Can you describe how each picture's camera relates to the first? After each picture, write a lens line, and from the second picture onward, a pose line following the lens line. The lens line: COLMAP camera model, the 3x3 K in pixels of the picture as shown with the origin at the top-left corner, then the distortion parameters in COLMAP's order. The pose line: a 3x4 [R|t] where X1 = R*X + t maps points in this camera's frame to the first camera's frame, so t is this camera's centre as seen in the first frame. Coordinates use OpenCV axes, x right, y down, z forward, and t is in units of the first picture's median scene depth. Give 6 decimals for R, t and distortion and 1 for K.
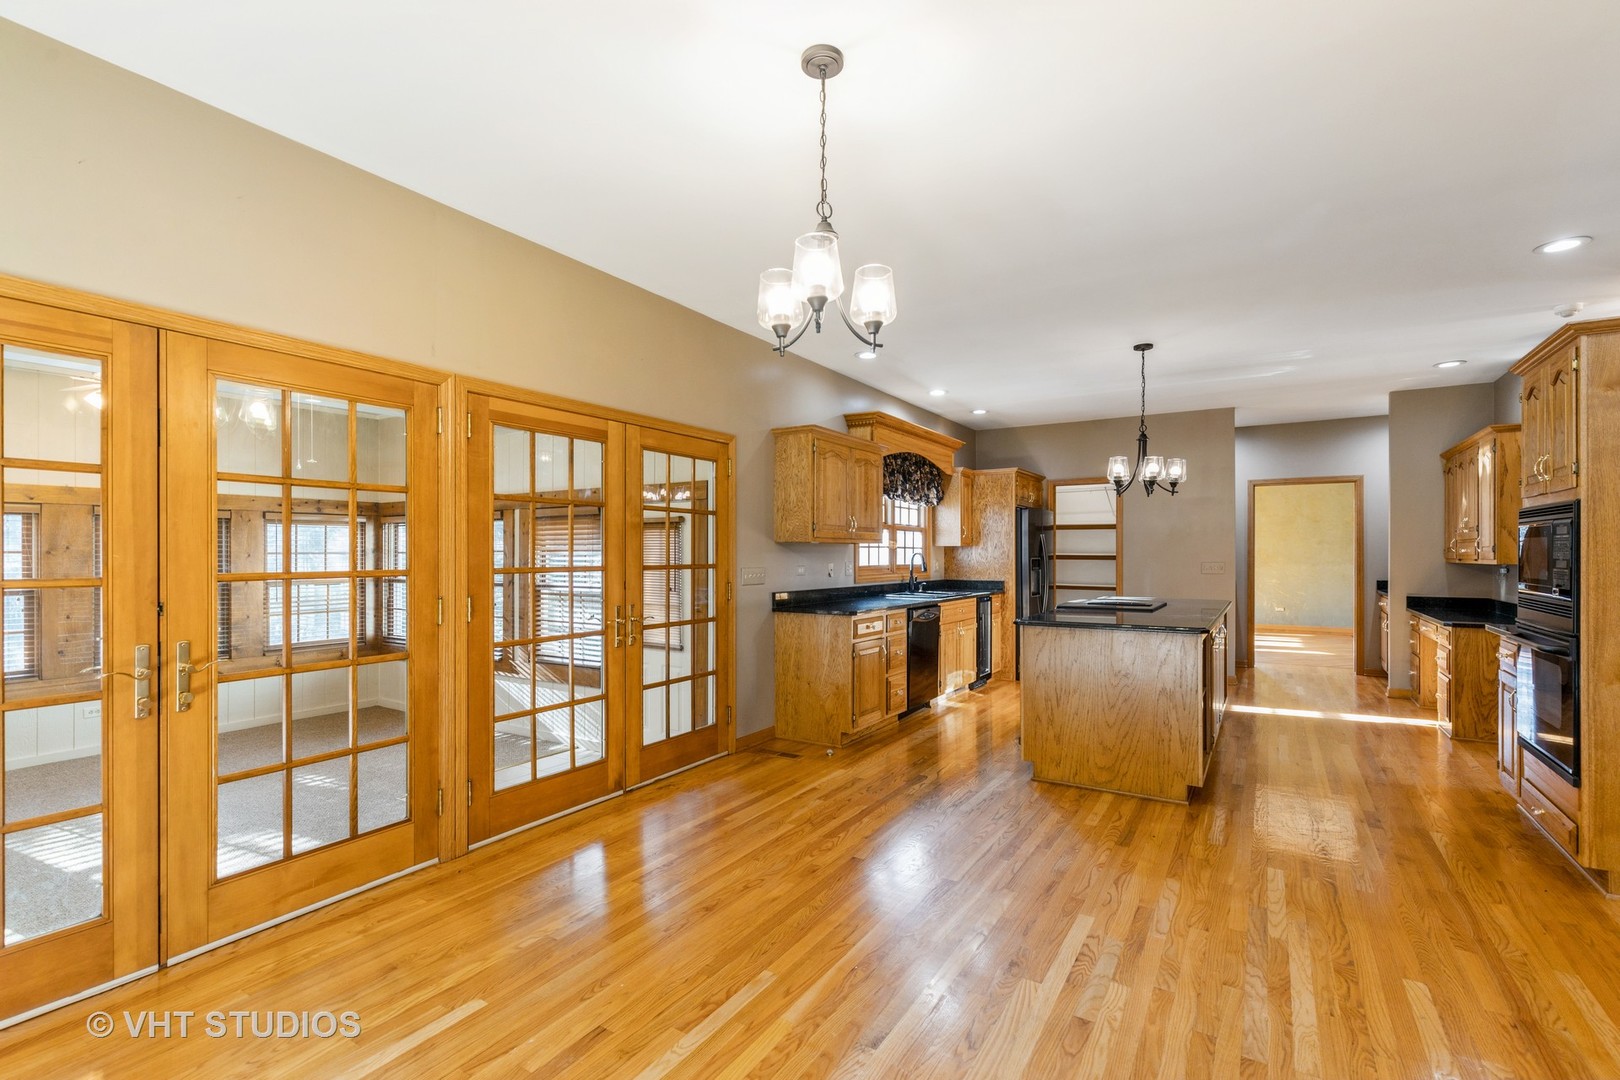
lens RADIAL K [[736.5, 0, 811.3], [0, 736.5, 552.7], [0, 0, 1]] dist [0.003250, -0.000261]
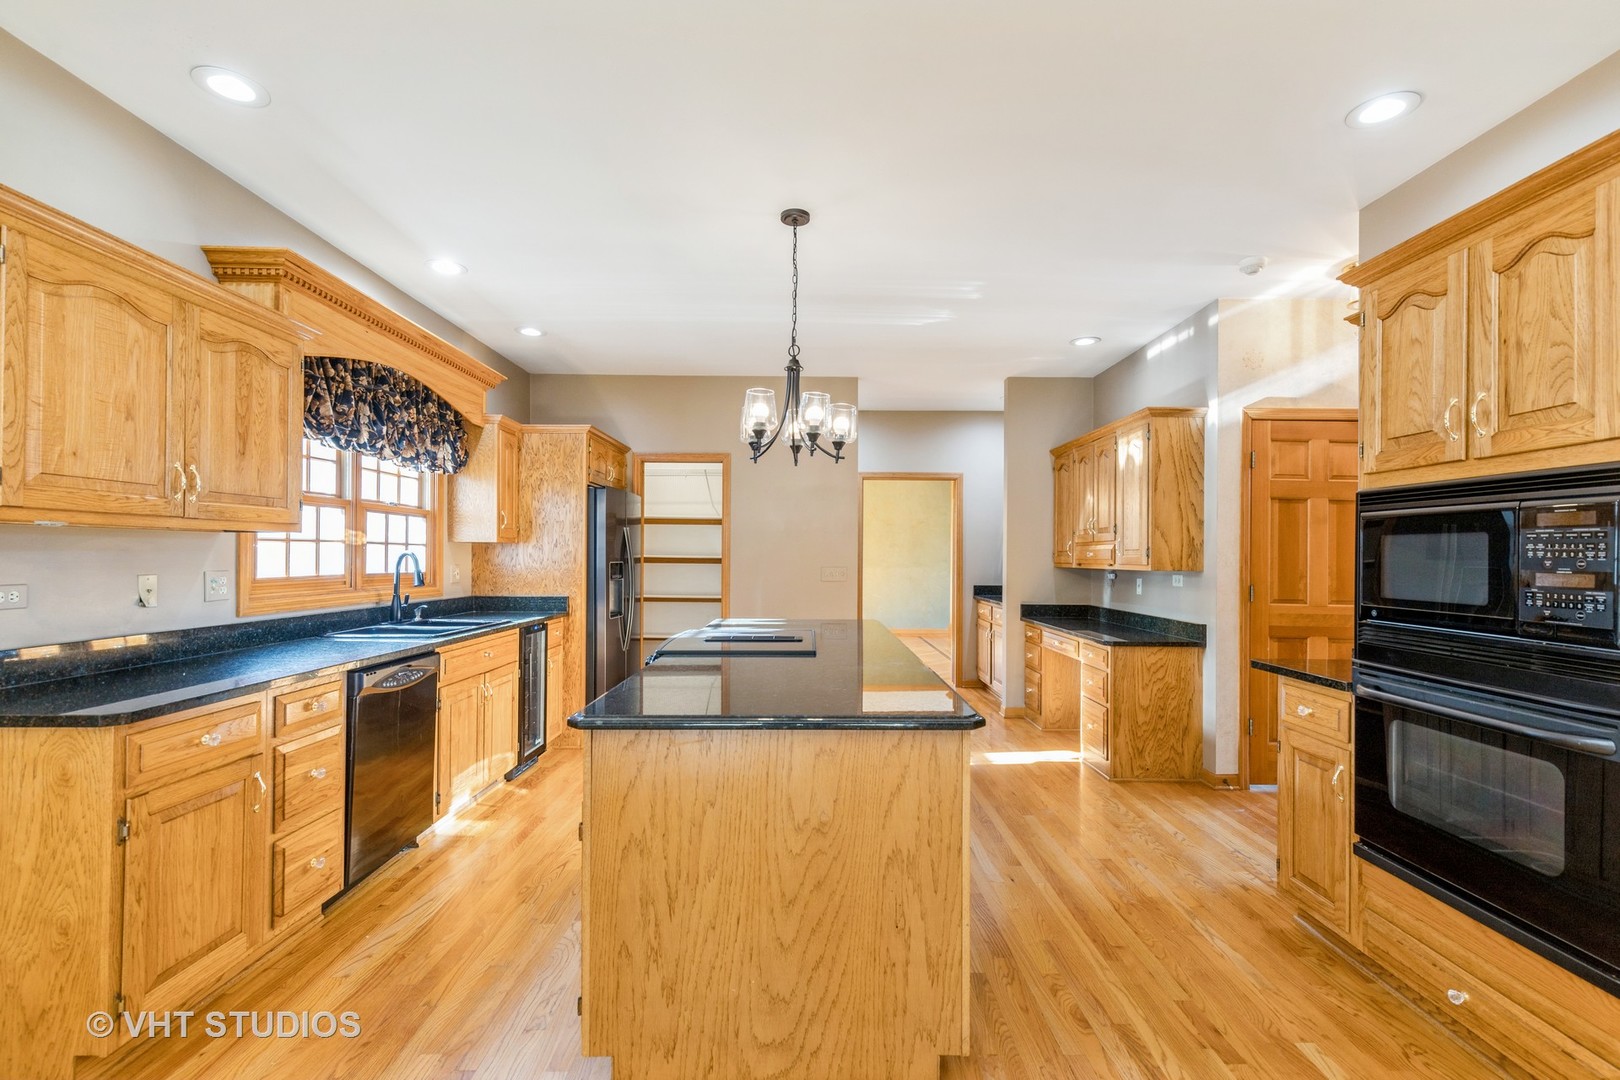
lens RADIAL K [[736.5, 0, 812.6], [0, 736.5, 552.1], [0, 0, 1]] dist [0.003250, -0.000261]
pose [[0.847477, 0.007576, 0.530778, 0.115071], [-0.006404, 0.999971, -0.004048, 0.000163], [-0.530794, 0.000032, 0.847501, 0.388151]]
